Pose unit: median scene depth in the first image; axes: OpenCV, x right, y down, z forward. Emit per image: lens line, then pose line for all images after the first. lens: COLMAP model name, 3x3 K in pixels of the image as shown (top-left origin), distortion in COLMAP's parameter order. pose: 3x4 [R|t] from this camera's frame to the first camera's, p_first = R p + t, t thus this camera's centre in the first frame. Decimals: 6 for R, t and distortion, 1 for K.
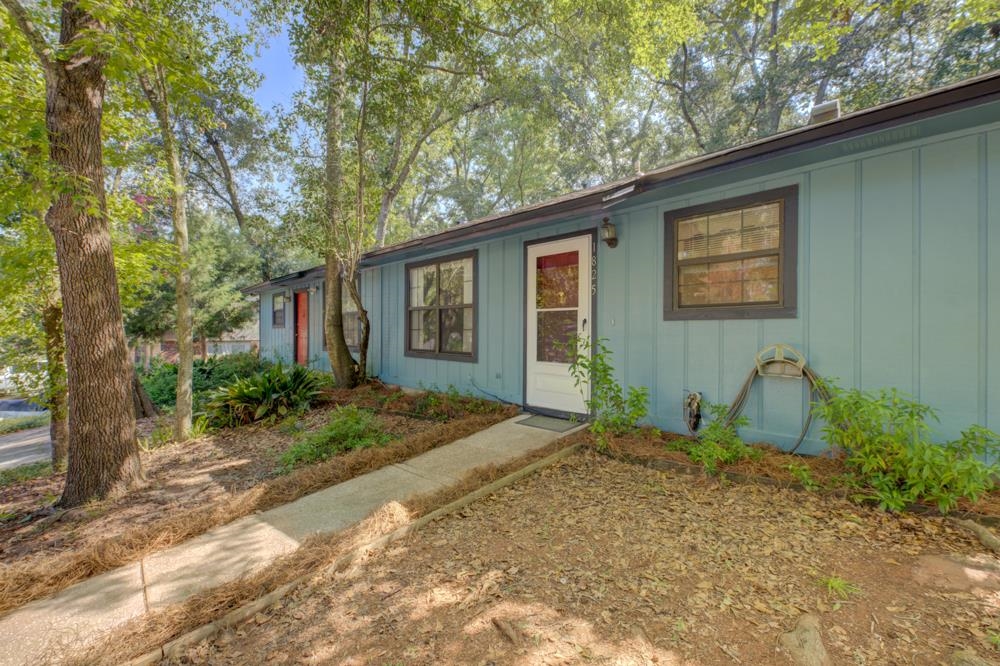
lens RADIAL K [[405.3, 0, 500.0], [0, 405.3, 333.0], [0, 0, 1]] dist [0.017119, 0.000025]
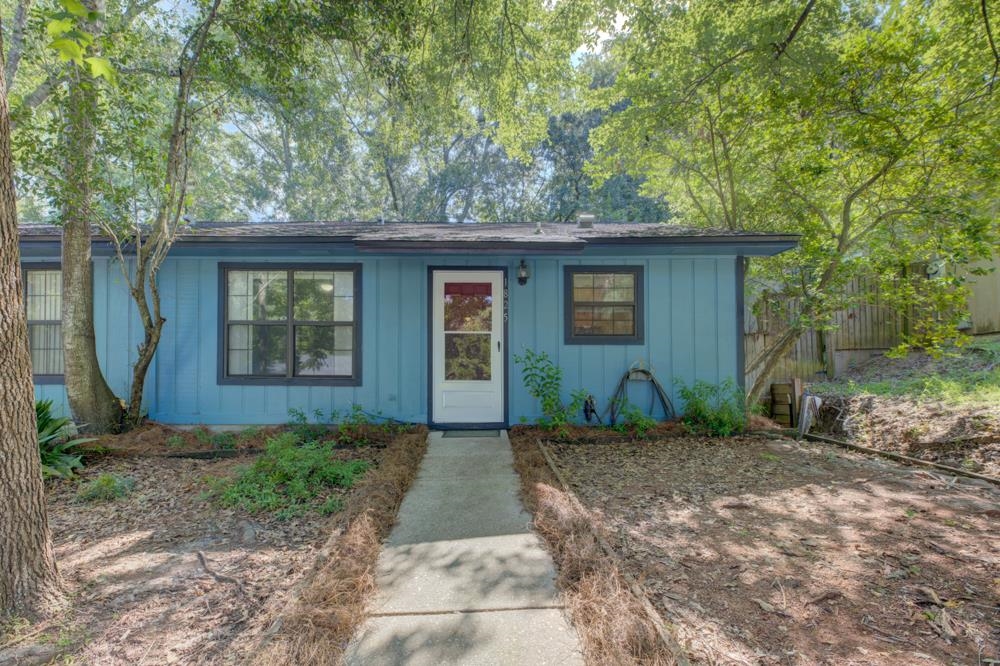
lens RADIAL K [[391.9, 0, 500.1], [0, 391.9, 371.7], [0, 0, 1]] dist [0.002733, 0.000132]
pose [[0.720361, 0.013172, 0.693475, -0.568680], [-0.000450, 0.999828, -0.018524, 0.073014], [-0.693600, 0.013032, 0.720243, 0.176240]]
